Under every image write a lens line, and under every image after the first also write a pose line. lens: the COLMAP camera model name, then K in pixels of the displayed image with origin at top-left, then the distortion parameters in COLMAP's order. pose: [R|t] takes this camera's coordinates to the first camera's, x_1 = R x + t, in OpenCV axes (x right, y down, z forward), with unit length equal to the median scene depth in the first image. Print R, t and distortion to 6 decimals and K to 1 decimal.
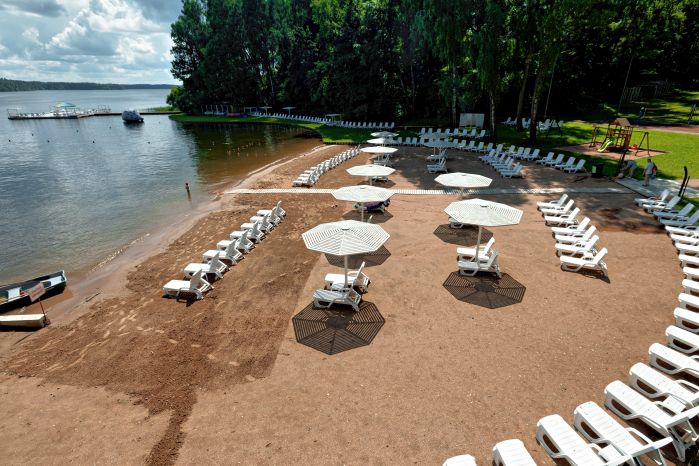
lens RADIAL K [[337.7, 0, 349.5], [0, 337.7, 233.0], [0, 0, 1]] dist [0.004904, 0.000507]
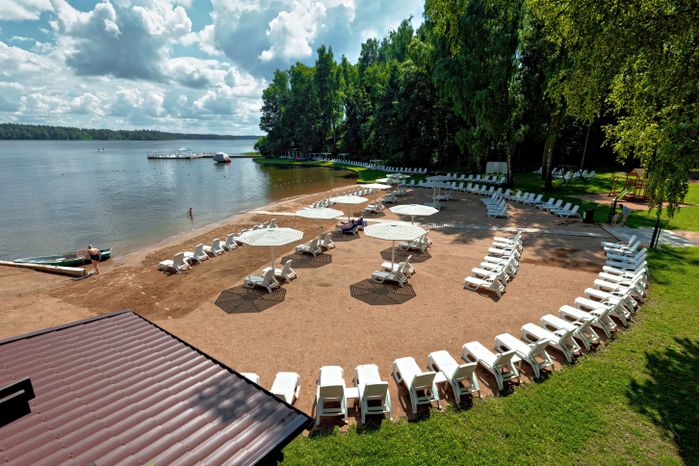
lens RADIAL K [[328.5, 0, 349.5], [0, 328.5, 233.0], [0, 0, 1]] dist [0.000763, 0.000433]
pose [[0.965841, 0.080039, -0.246465, 0.168676], [-0.111836, 0.986717, -0.117825, 0.032604], [0.233761, 0.141364, 0.961963, -0.050663]]
